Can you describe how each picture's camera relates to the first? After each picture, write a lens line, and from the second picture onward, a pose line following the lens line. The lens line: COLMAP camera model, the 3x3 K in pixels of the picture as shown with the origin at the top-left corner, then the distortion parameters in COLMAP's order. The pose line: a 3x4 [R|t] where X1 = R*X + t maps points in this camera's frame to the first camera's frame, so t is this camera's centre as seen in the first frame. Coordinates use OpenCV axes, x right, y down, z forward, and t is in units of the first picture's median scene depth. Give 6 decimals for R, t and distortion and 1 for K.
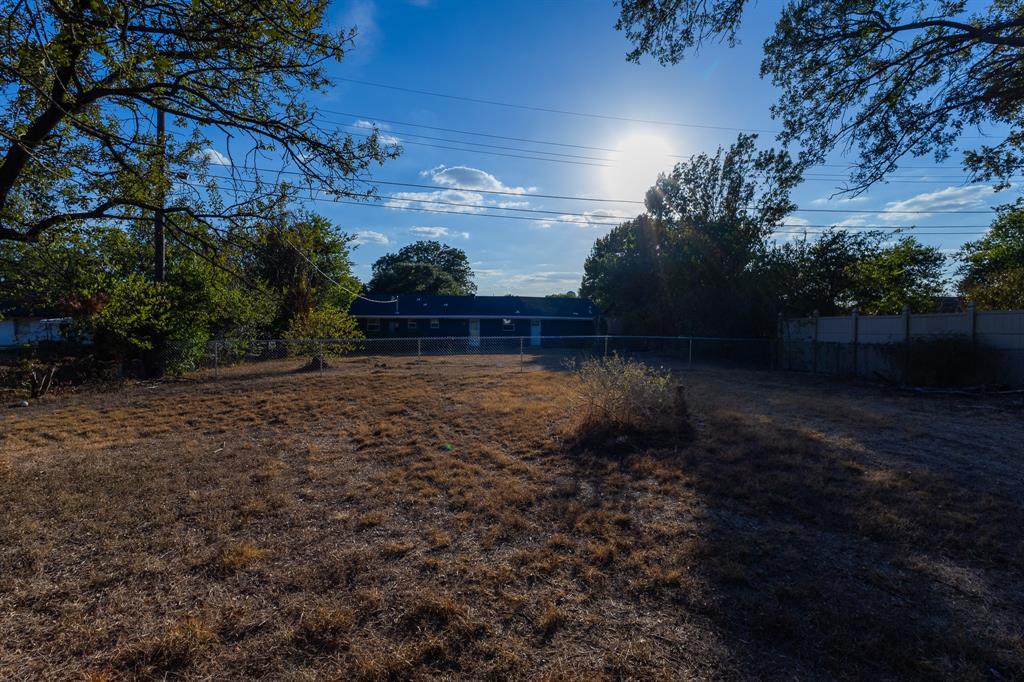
lens RADIAL K [[476.8, 0, 508.3], [0, 476.8, 339.1], [0, 0, 1]] dist [0.019604, -0.001713]
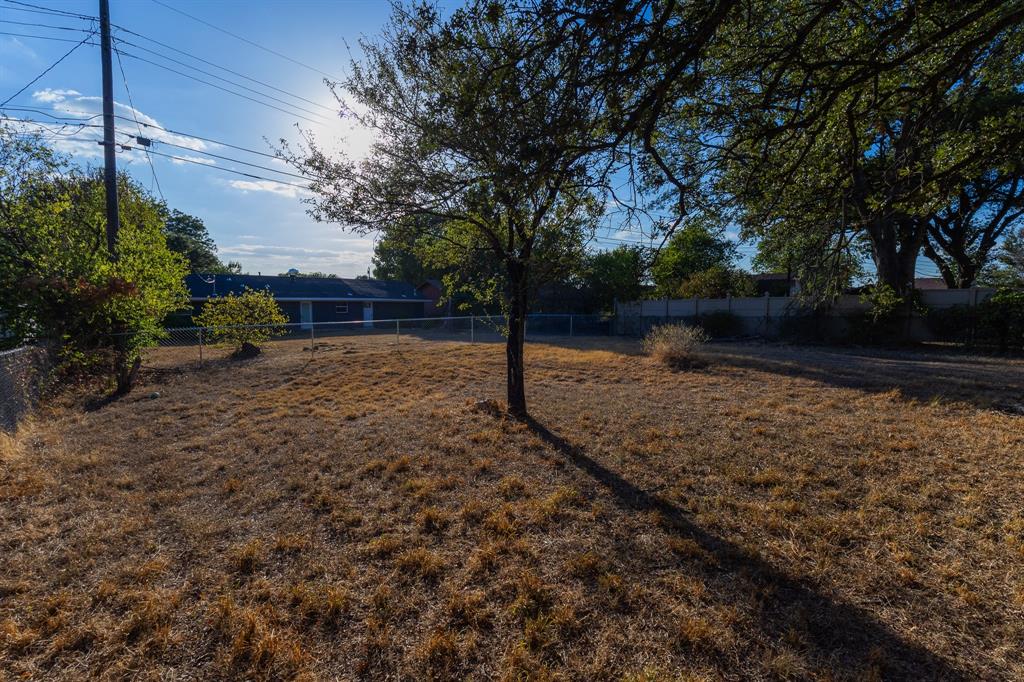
lens RADIAL K [[476.8, 0, 513.8], [0, 476.8, 340.9], [0, 0, 1]] dist [0.019604, -0.001713]
pose [[0.839052, -0.046664, 0.542046, -0.600297], [0.022592, 0.998444, 0.050984, -0.003641], [-0.543582, -0.030532, 0.838801, -0.120235]]
